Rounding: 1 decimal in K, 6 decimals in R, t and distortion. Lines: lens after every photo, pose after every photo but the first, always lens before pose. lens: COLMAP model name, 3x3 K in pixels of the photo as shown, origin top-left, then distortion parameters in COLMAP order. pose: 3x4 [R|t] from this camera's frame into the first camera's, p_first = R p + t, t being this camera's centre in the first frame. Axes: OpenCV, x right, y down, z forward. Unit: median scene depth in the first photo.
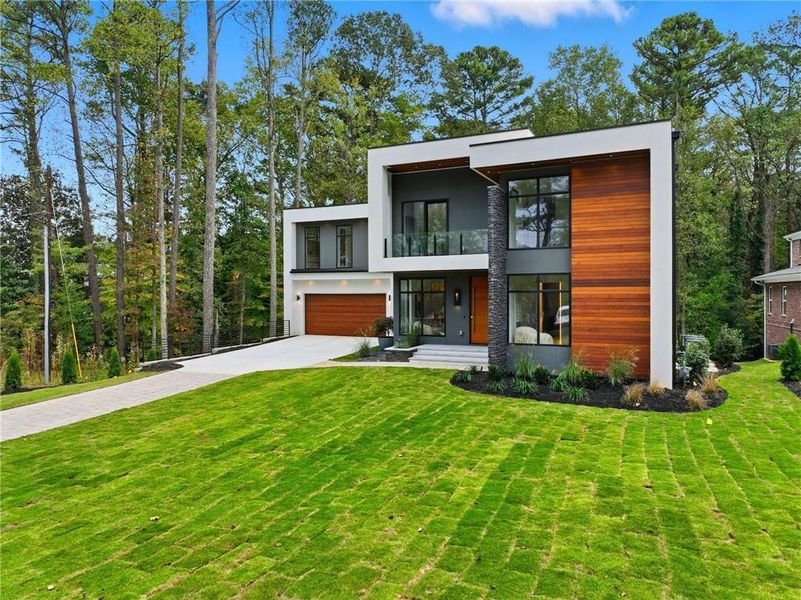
lens RADIAL K [[579.3, 0, 400.5], [0, 579.3, 300.0], [0, 0, 1]] dist [0.001514, 0.001781]
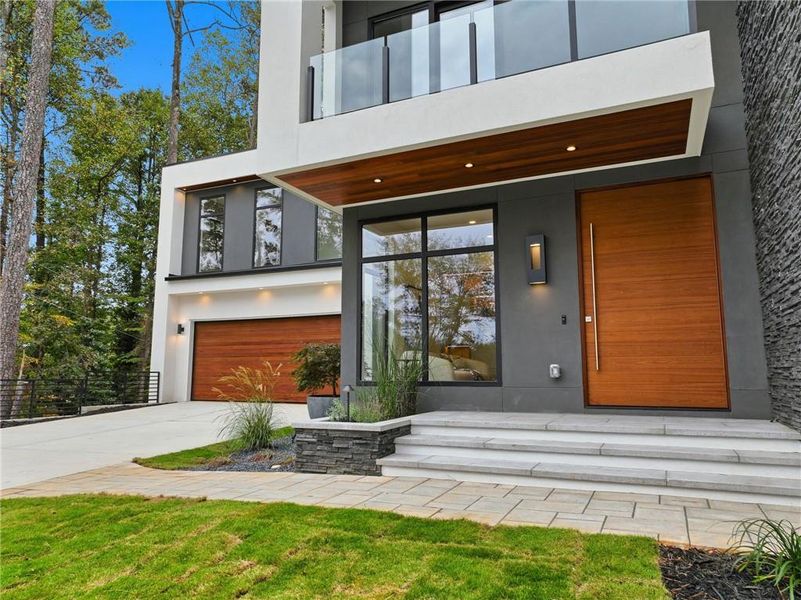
lens RADIAL K [[579.3, 0, 400.5], [0, 579.3, 300.0], [0, 0, 1]] dist [0.001514, 0.001781]
pose [[0.999931, 0.002910, 0.011356, 0.022837], [-0.001278, 0.989991, -0.141127, 0.072346], [-0.011653, 0.141103, 0.989926, 0.801065]]
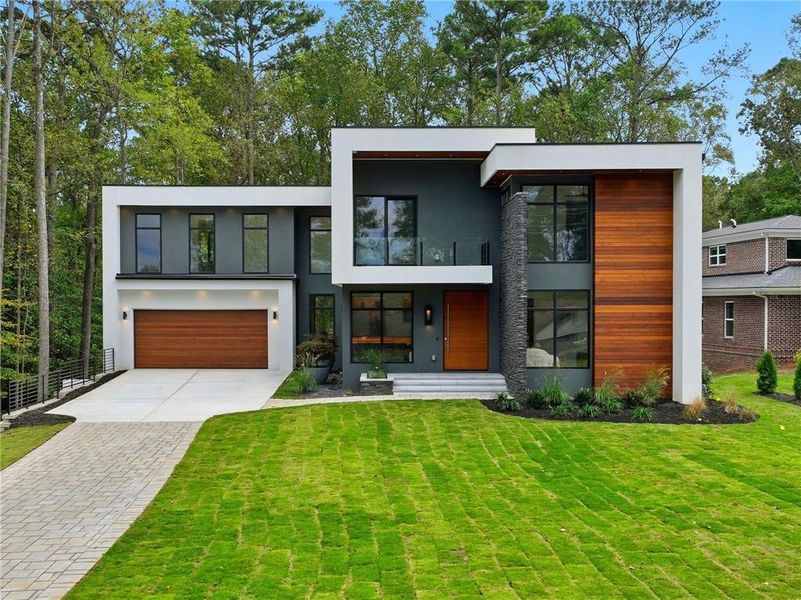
lens RADIAL K [[879.7, 0, 400.5], [0, 879.7, 300.0], [0, 0, 1]] dist [0.005278, 0.018724]
pose [[0.893441, 0.004808, 0.449154, -0.586281], [0.002479, 0.999875, -0.015635, -0.007997], [-0.449173, 0.015083, 0.893318, -0.128687]]
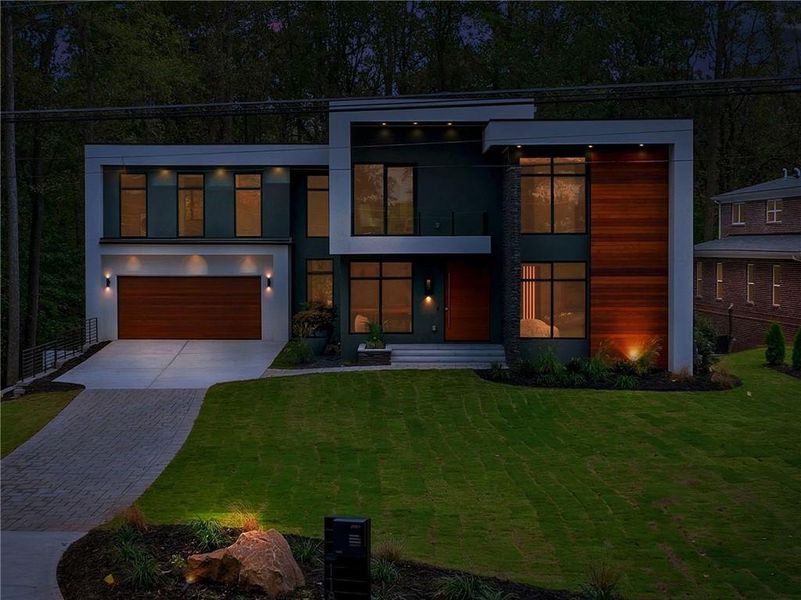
lens RADIAL K [[1324.3, 0, 423.6], [0, 1324.3, 277.2], [0, 0, 1]] dist [0.021855, 0.035967]
pose [[0.898154, -0.006591, 0.439631, -0.841031], [0.001426, 0.999926, 0.012080, -0.043741], [-0.439678, -0.010223, 0.898097, -0.771779]]
